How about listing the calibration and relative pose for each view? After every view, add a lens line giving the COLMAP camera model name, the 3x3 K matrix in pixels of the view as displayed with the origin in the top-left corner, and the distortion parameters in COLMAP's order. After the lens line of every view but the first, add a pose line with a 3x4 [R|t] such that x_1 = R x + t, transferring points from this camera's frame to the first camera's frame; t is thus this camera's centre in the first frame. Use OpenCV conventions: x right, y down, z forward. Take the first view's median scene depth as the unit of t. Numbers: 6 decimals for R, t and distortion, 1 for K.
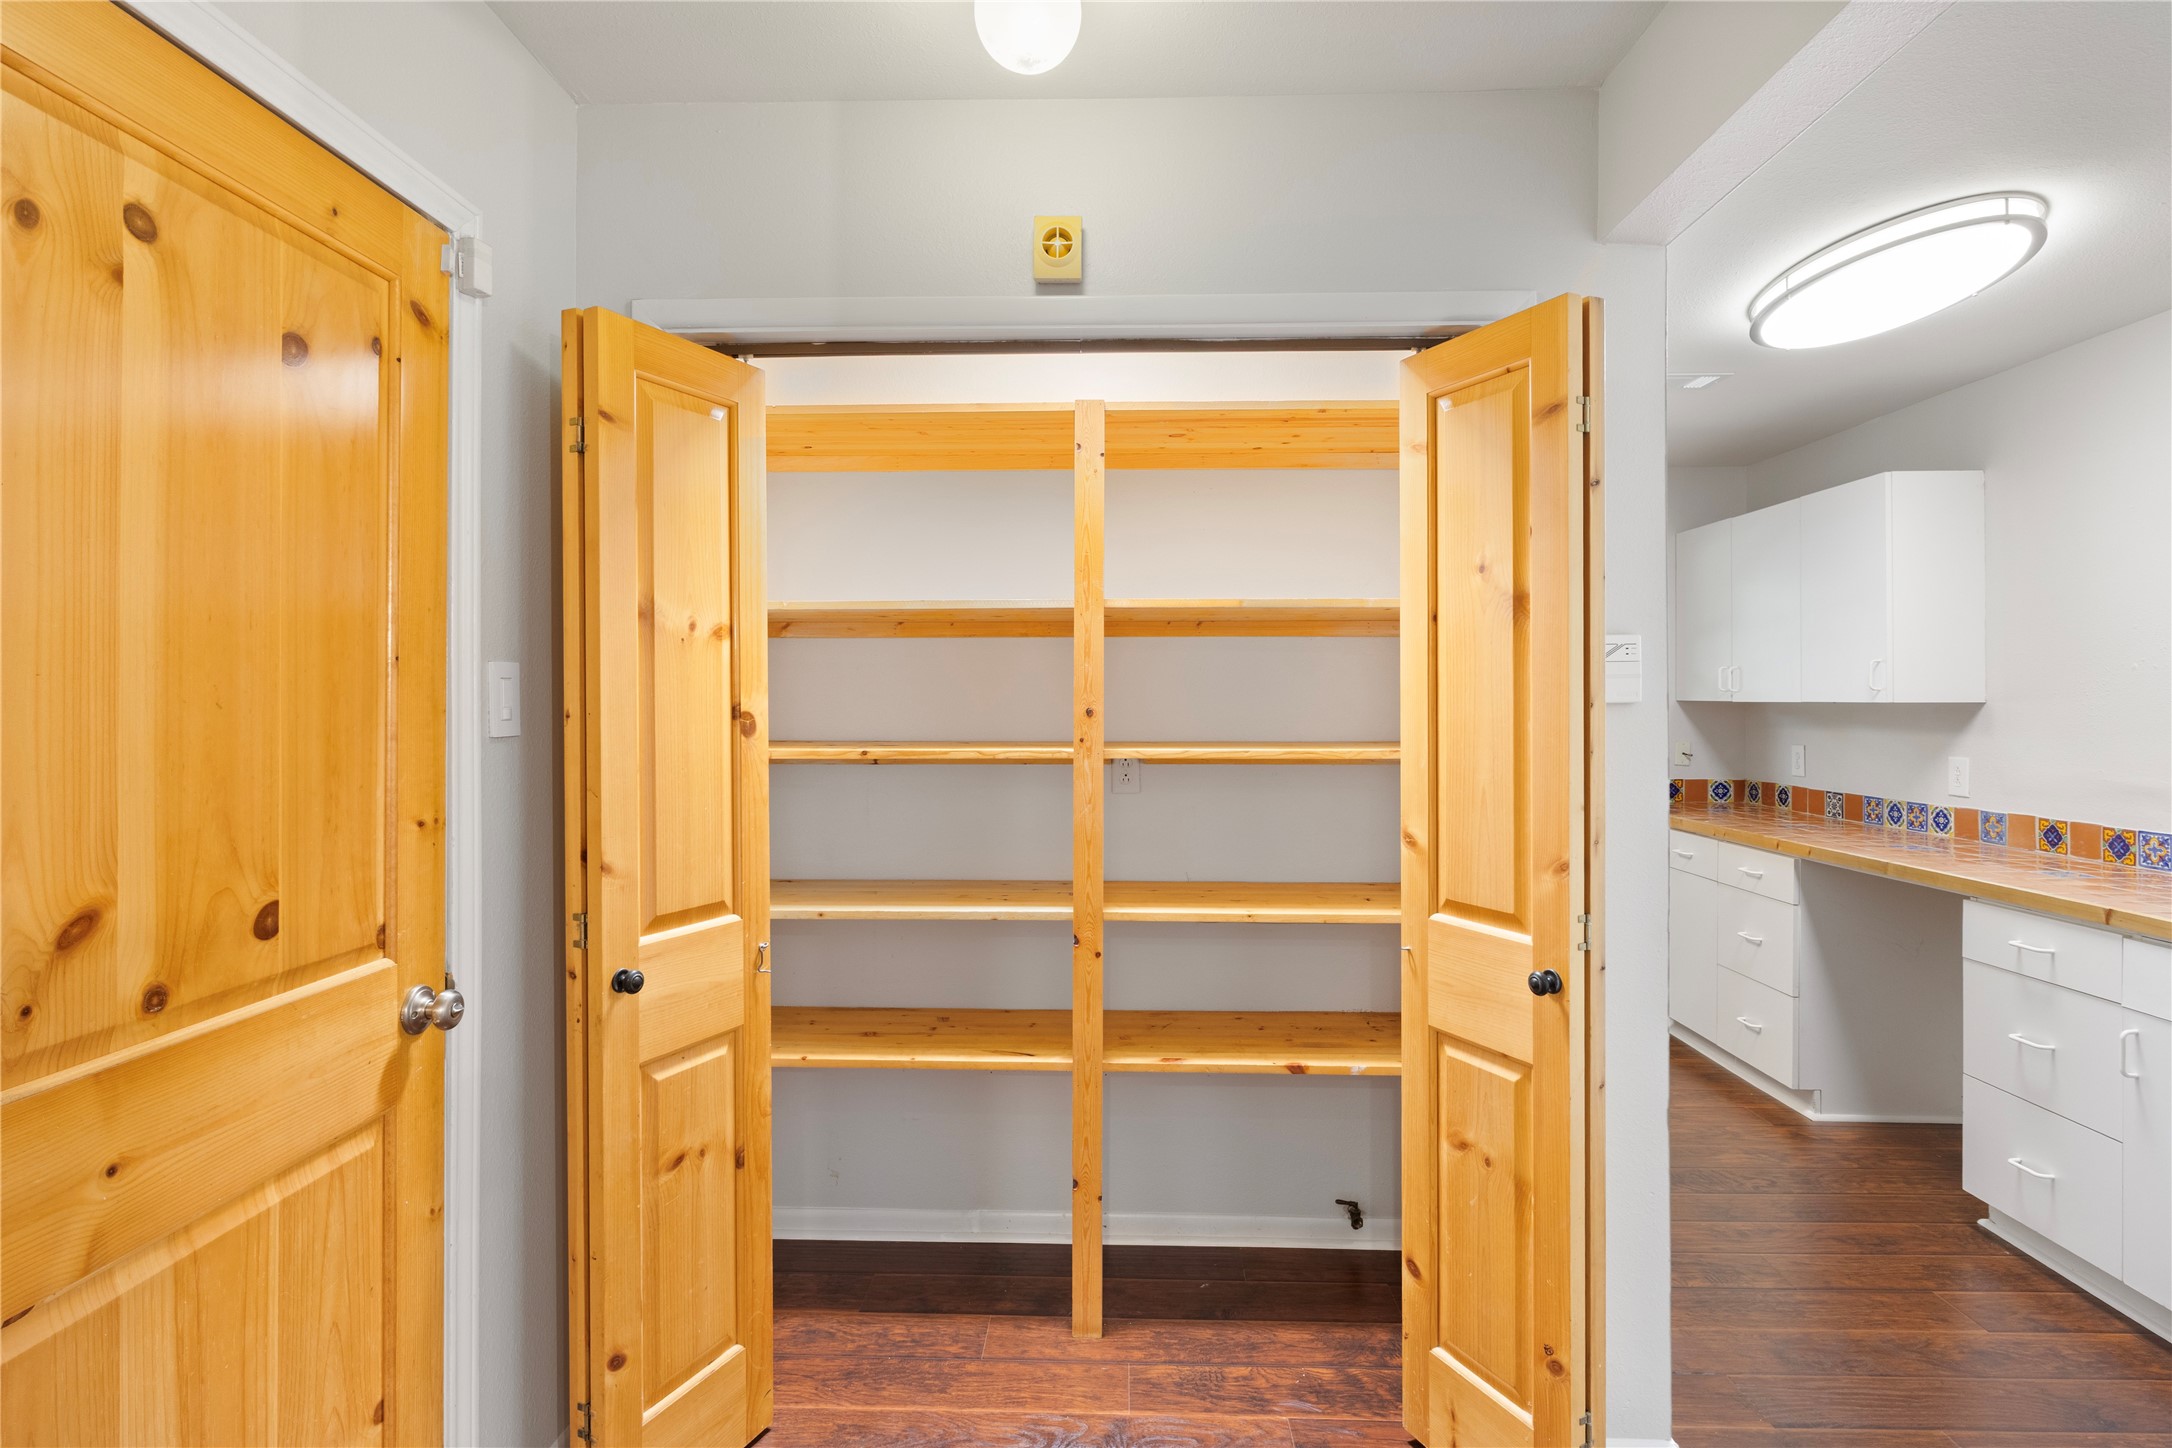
lens RADIAL K [[1072.3, 0, 1092.9], [0, 1072.3, 689.0], [0, 0, 1]] dist [-0.009044, 0.000748]
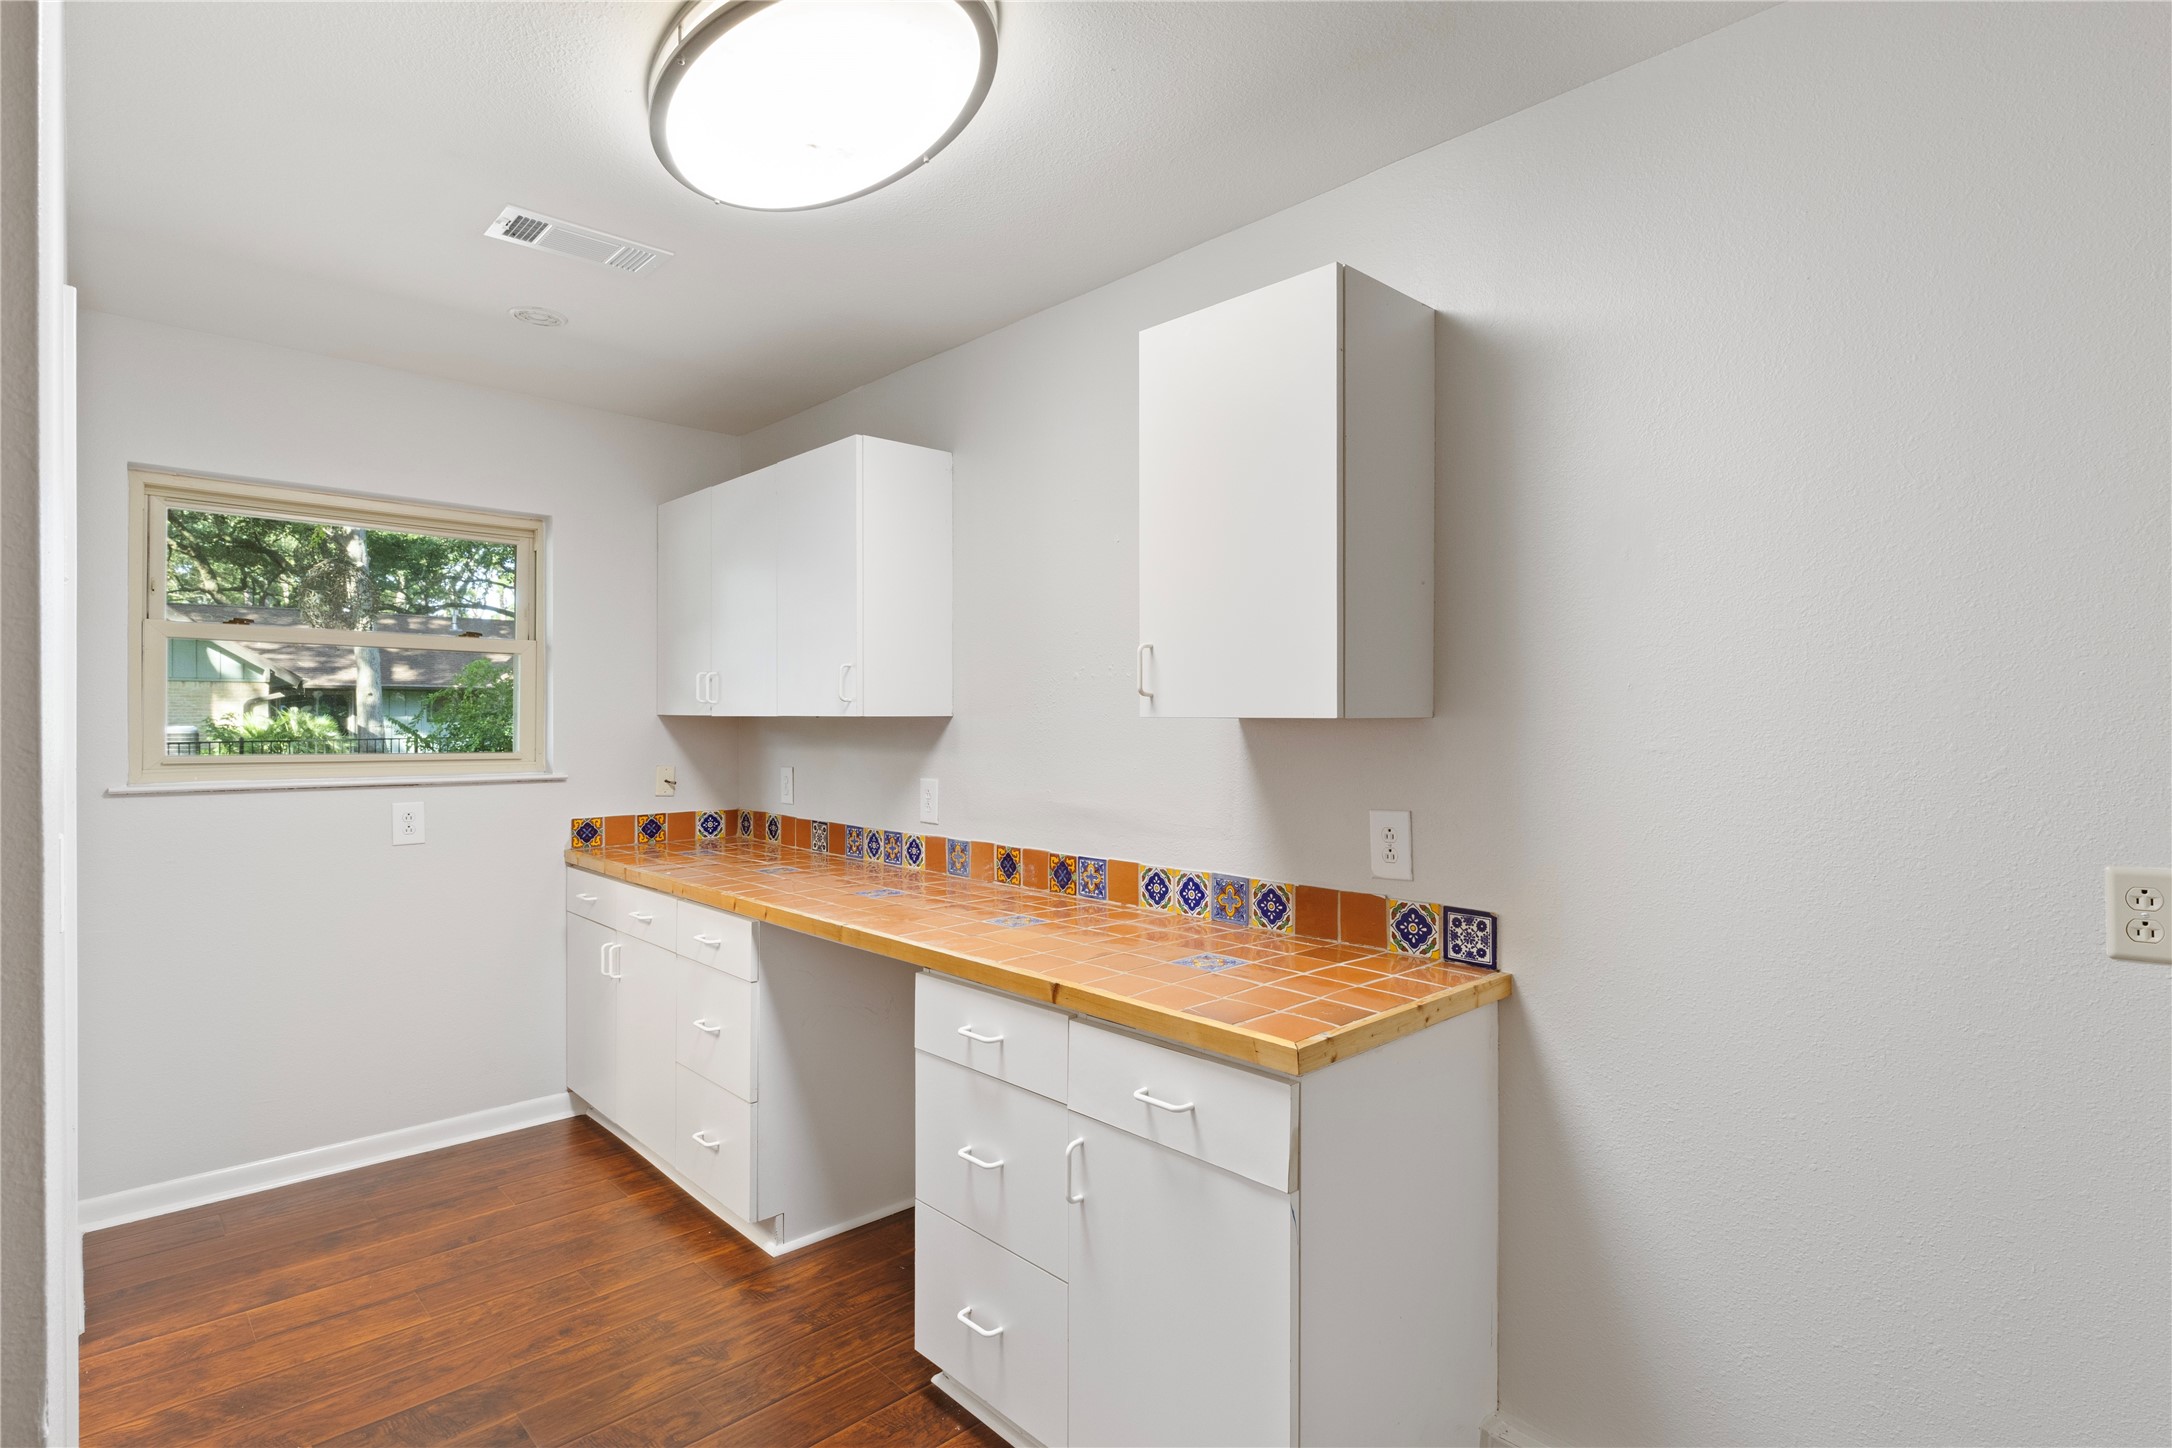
lens RADIAL K [[1072.3, 0, 1085.7], [0, 1072.3, 724.5], [0, 0, 1]] dist [-0.009044, 0.000748]
pose [[0.701457, -0.005993, 0.712686, 0.279266], [-0.006335, 0.999873, 0.014644, 0.005563], [-0.712683, -0.014787, 0.701330, 0.295757]]
